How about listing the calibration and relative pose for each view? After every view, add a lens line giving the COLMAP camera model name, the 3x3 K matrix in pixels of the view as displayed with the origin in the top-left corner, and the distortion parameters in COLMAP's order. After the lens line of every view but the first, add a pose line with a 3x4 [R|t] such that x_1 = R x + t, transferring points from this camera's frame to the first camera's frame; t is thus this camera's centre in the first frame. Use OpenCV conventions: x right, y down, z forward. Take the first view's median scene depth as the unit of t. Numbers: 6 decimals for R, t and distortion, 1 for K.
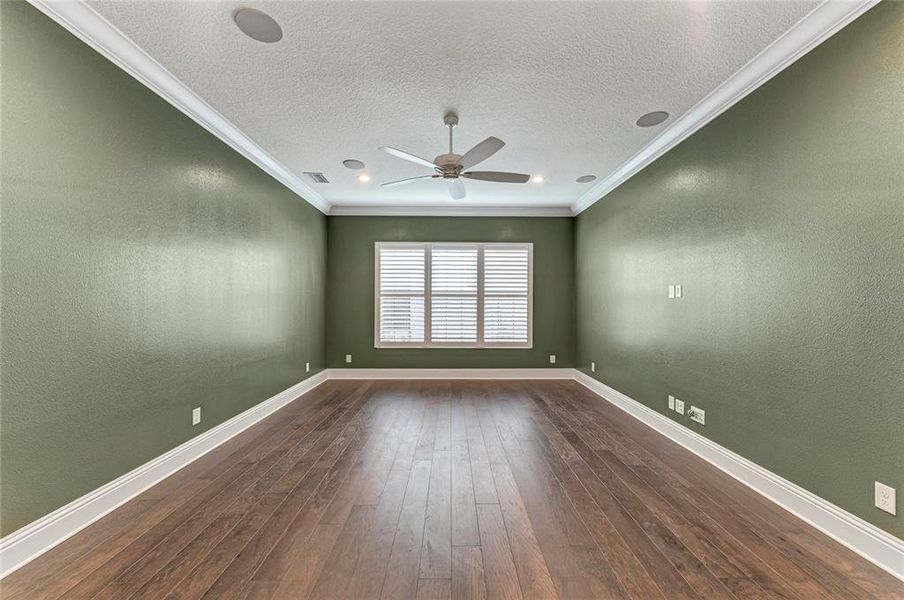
lens RADIAL K [[349.3, 0, 455.9], [0, 349.3, 305.6], [0, 0, 1]] dist [0.001561, 0.000036]
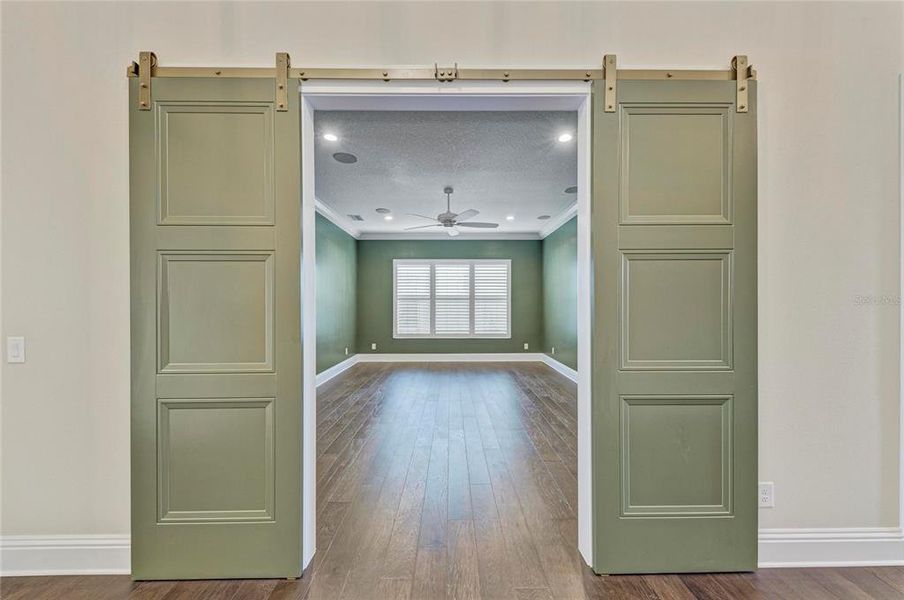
lens RADIAL K [[325.3, 0, 454.9], [0, 325.3, 307.3], [0, 0, 1]] dist [-0.006876, -0.000116]
pose [[0.999984, -0.004598, -0.003208, 0.009405], [0.004603, 0.999988, 0.001499, 0.000762], [0.003201, -0.001514, 0.999994, -0.261315]]
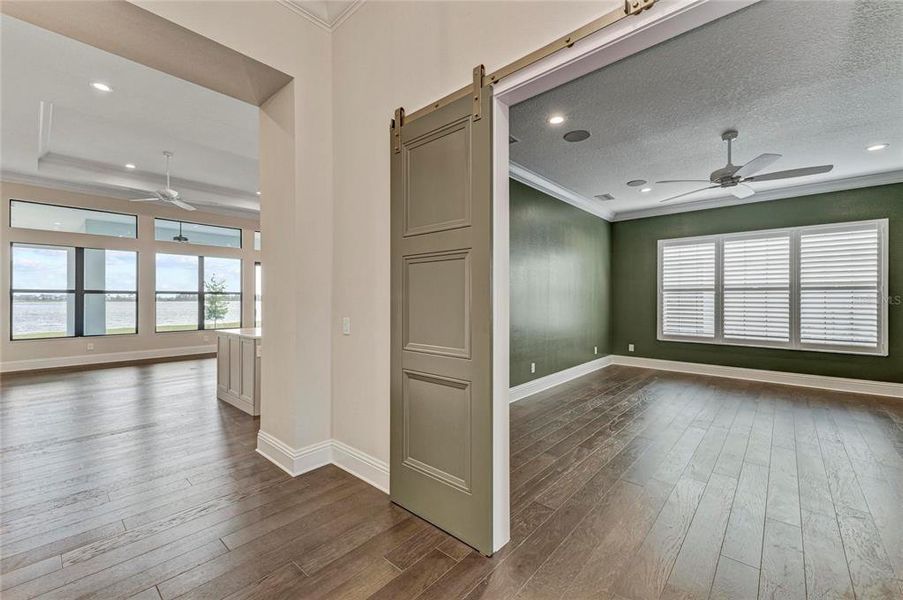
lens RADIAL K [[362.8, 0, 451.5], [0, 362.8, 300.0], [0, 0, 1]] dist [0.001089, 0.000069]
pose [[0.728403, -0.000593, -0.685149, 0.071742], [-0.000373, 0.999999, -0.001262, 0.000966], [0.685149, 0.001175, 0.728402, -0.248133]]
